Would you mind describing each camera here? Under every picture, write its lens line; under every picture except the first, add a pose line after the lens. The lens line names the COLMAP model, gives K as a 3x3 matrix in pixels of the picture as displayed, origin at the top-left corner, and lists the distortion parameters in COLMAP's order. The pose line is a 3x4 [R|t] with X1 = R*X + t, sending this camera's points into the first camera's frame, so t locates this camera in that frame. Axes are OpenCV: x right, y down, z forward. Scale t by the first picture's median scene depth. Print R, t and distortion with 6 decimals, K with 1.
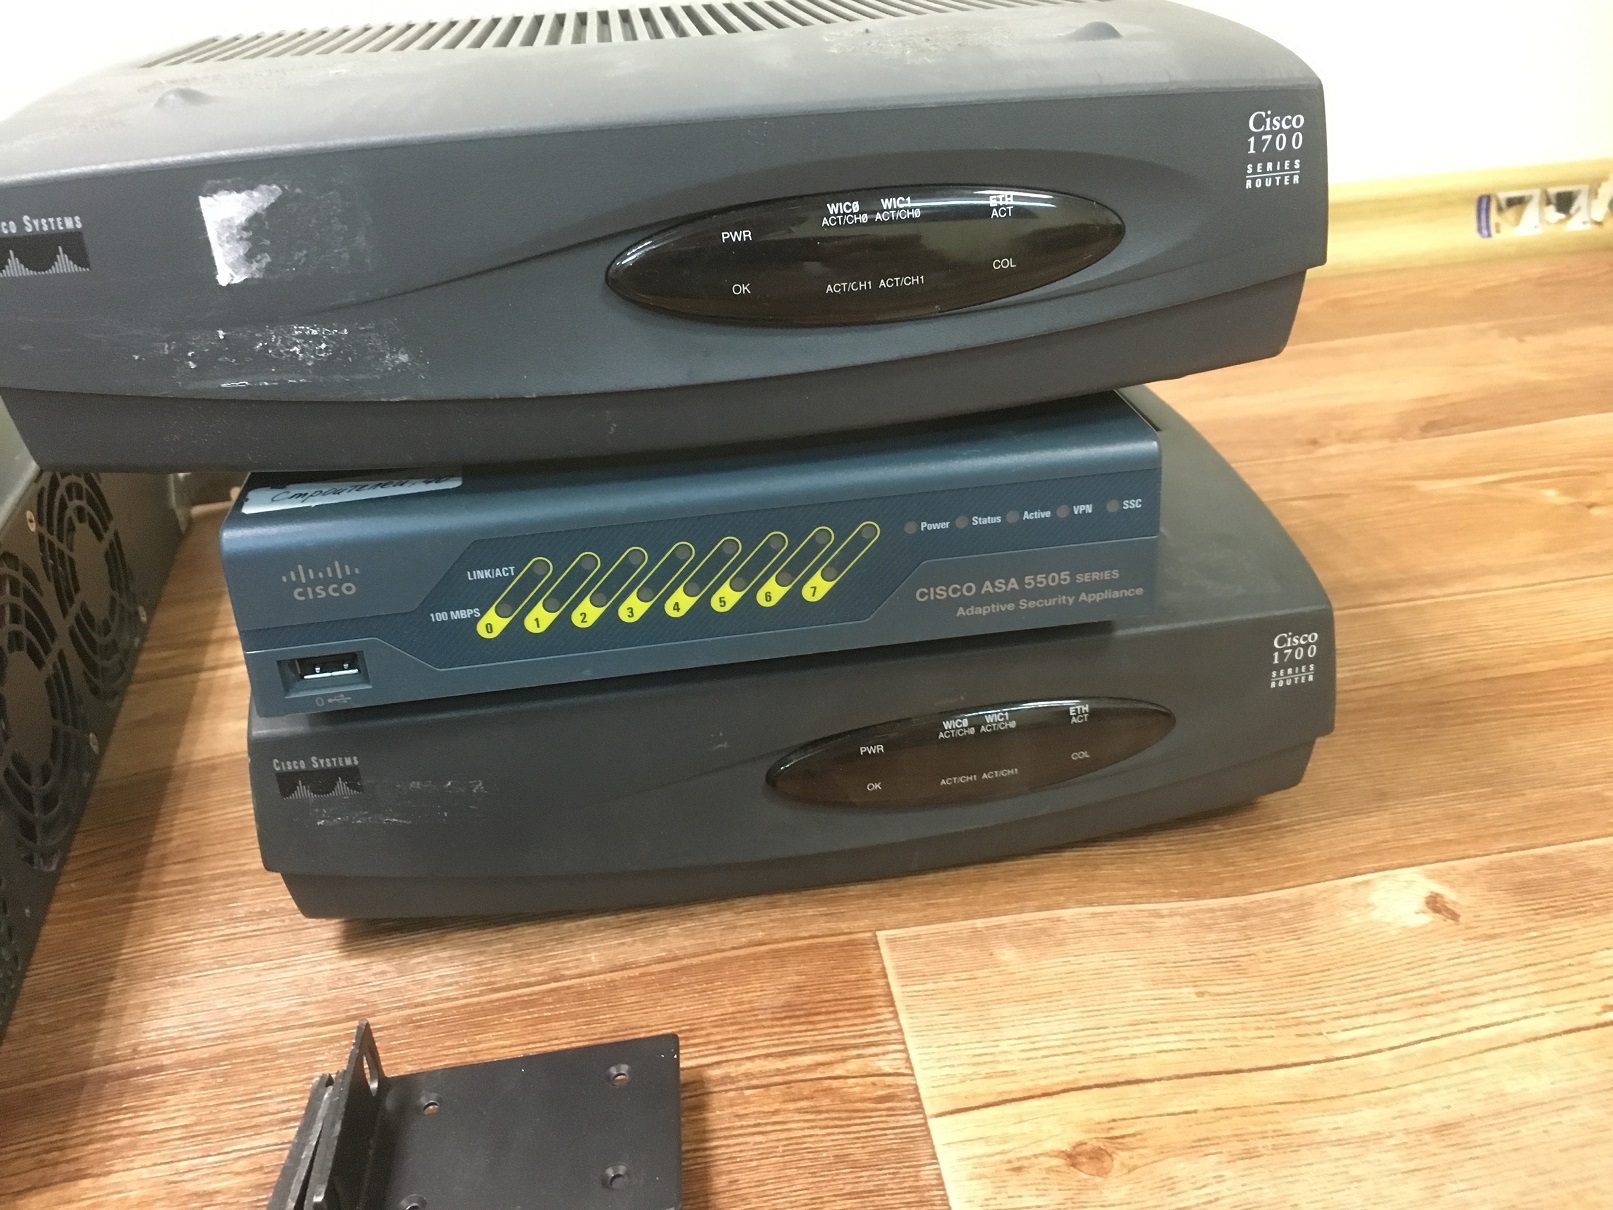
lens RADIAL K [[1356.5, 0, 799.4], [0, 1356.5, 558.4], [0, 0, 1]] dist [0.073635, -0.110320]
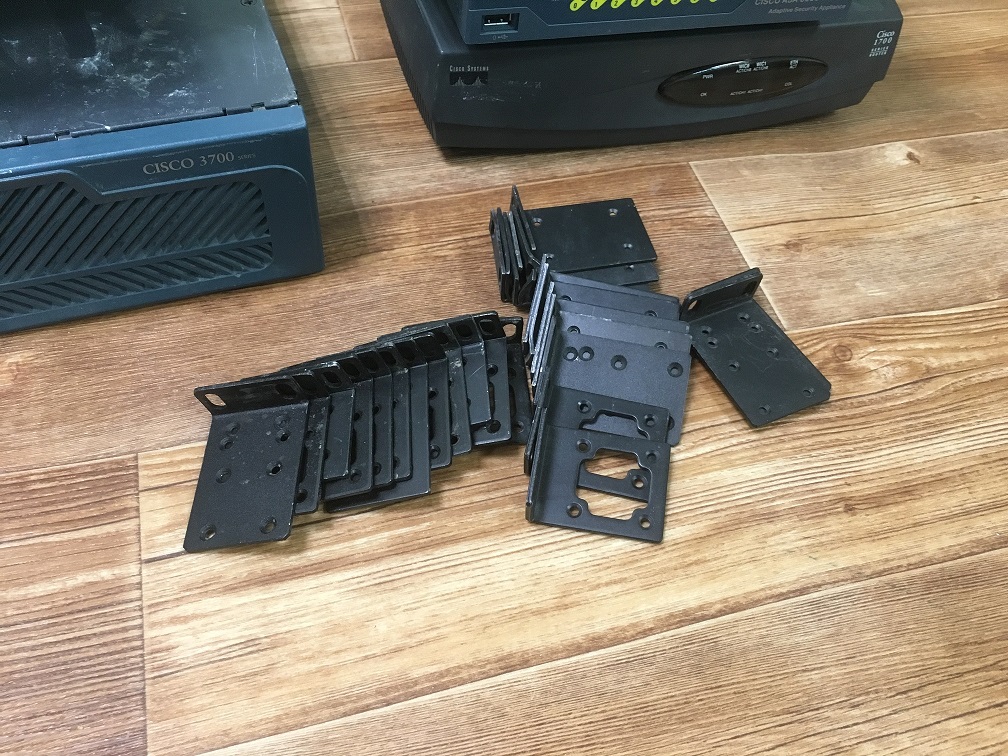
lens RADIAL K [[847.7, 0, 499.6], [0, 847.7, 348.9], [0, 0, 1]] dist [0.073635, -0.110320]
pose [[0.980335, -0.009235, 0.197125, -0.543592], [-0.073424, 0.910118, 0.407791, 0.003324], [-0.183173, -0.414246, 0.891543, -0.335530]]
